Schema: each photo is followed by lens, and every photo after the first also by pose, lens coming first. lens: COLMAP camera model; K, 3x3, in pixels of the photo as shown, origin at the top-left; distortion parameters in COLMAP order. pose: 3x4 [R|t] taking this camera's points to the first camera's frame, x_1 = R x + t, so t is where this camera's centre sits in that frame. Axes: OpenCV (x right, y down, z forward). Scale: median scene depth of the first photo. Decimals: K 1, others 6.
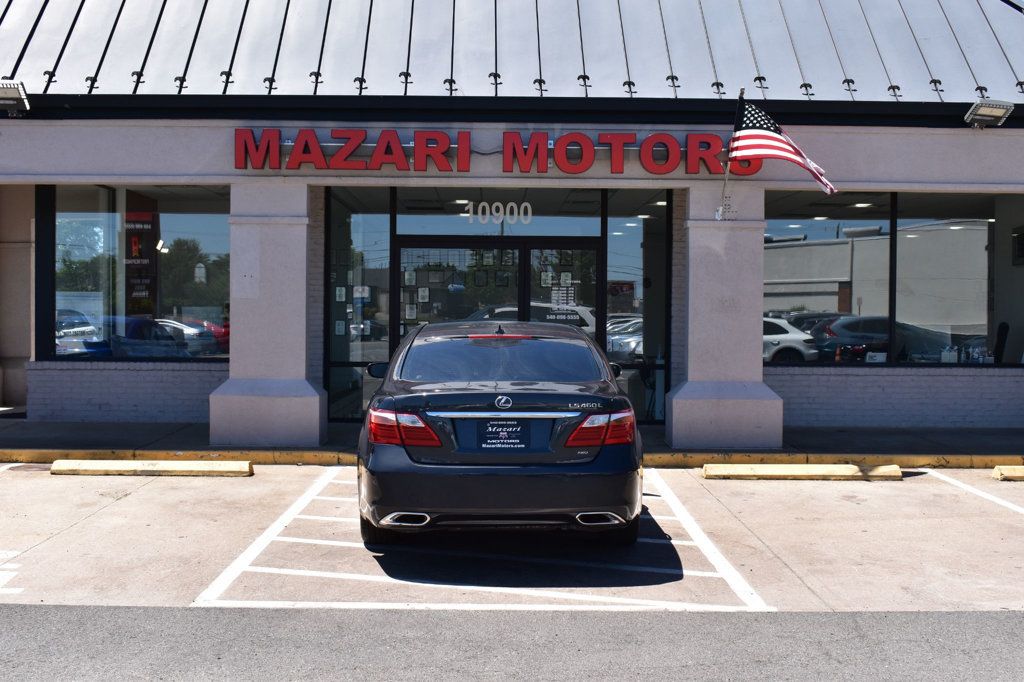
lens RADIAL K [[1260.2, 0, 512.0], [0, 1260.2, 341.0], [0, 0, 1]] dist [-0.008649, -0.006320]
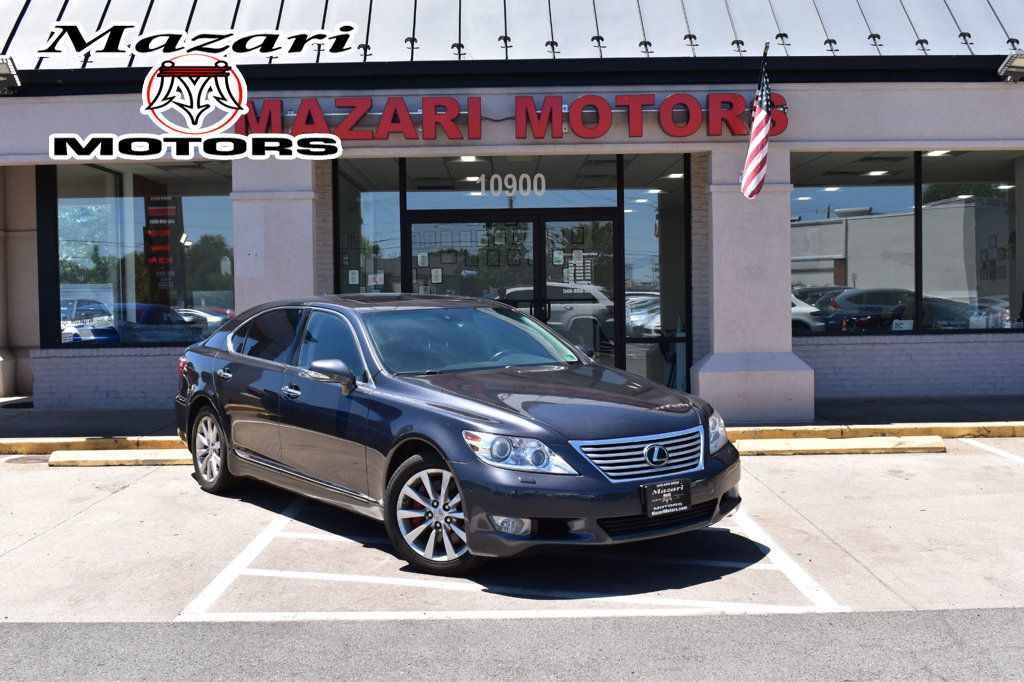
lens RADIAL K [[1167.4, 0, 512.0], [0, 1167.4, 341.0], [0, 0, 1]] dist [-0.013369, -0.031957]
pose [[0.999694, -0.023569, -0.007553, -0.006870], [0.023672, 0.999625, 0.013734, 0.006768], [0.007227, -0.013909, 0.999877, 0.111894]]
